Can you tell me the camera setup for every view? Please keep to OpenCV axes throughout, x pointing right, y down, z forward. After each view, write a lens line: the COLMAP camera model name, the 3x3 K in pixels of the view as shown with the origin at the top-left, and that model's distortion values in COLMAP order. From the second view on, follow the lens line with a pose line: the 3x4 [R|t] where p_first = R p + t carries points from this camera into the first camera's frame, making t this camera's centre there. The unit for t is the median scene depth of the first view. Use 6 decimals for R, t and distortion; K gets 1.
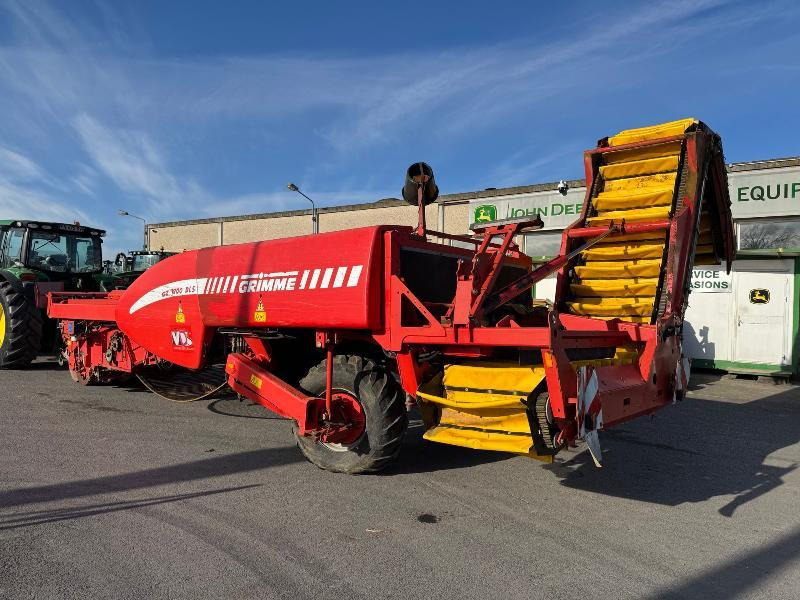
lens RADIAL K [[572.5, 0, 400.0], [0, 572.5, 300.0], [0, 0, 1]] dist [0.106293, -0.114287]
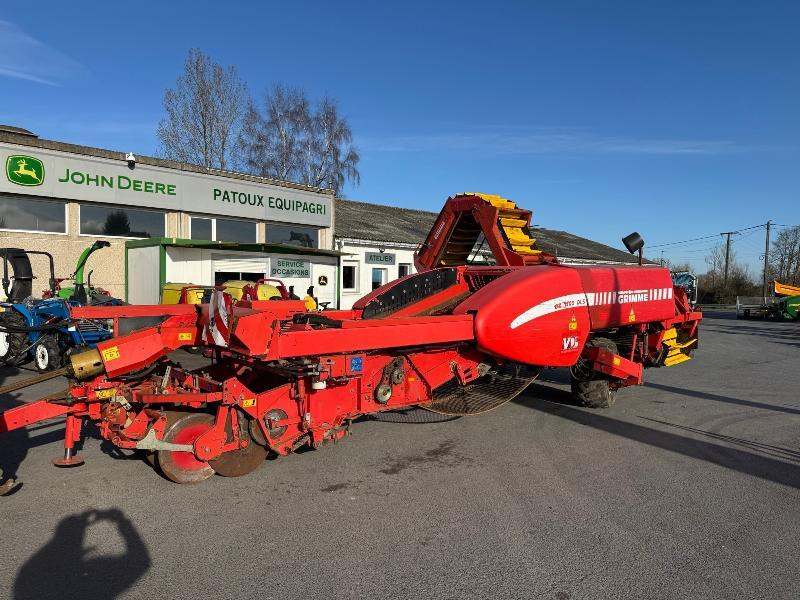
lens RADIAL K [[572.5, 0, 400.0], [0, 572.5, 300.0], [0, 0, 1]] dist [0.106293, -0.114287]
pose [[0.165314, -0.049953, 0.984975, -1.916498], [-0.018118, 0.998394, 0.053674, -0.095263], [-0.986074, -0.026719, 0.164144, 1.372380]]
